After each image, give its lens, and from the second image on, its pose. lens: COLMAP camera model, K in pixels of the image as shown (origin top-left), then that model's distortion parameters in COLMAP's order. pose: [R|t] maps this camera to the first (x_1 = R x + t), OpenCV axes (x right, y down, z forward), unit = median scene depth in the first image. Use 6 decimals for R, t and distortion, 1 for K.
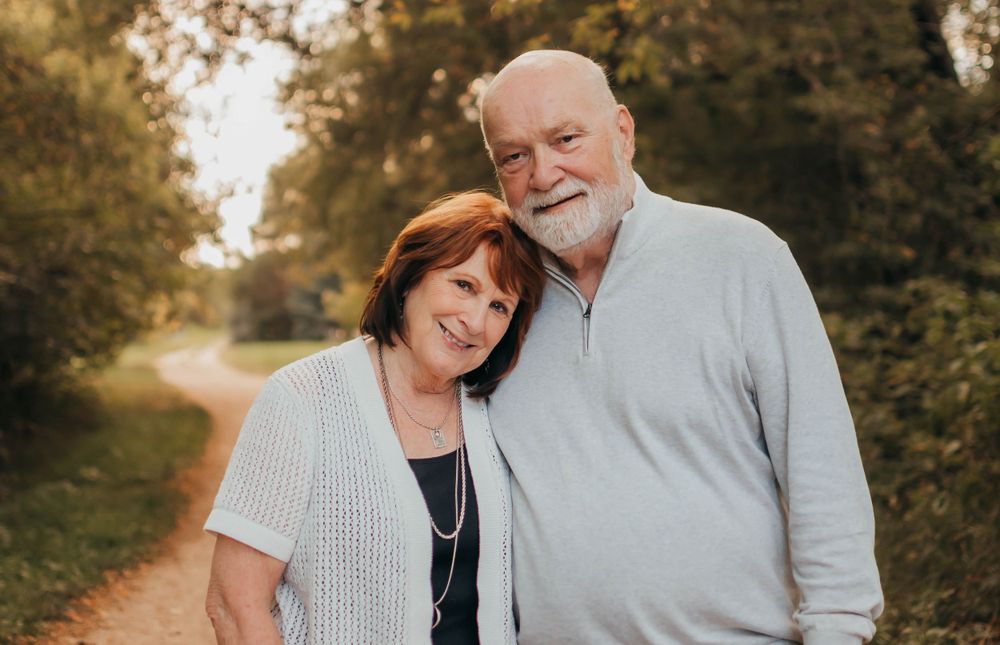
lens RADIAL K [[1527.5, 0, 500.0], [0, 1527.5, 321.7], [0, 0, 1]] dist [0.011704, 0.000000]
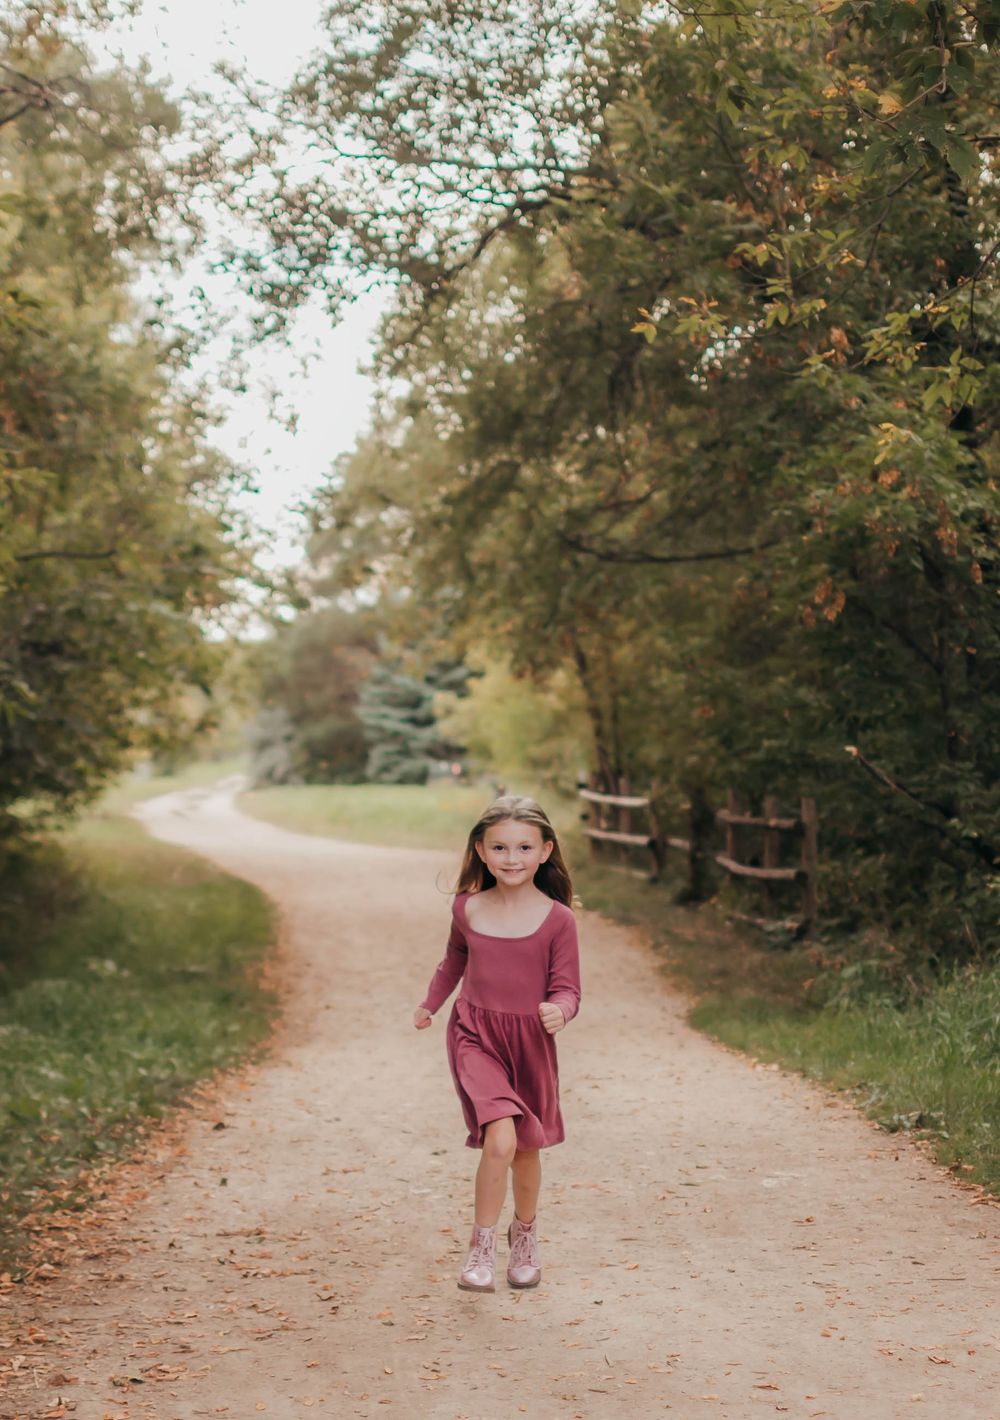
lens RADIAL K [[2220.3, 0, 499.7], [0, 2220.3, 710.2], [0, 0, 1]] dist [-0.053628, 0.000000]
pose [[0.993087, 0.017660, -0.116045, -0.000205], [-0.018722, 0.999792, -0.008065, -0.005357], [0.115879, 0.010182, 0.993211, 0.175010]]
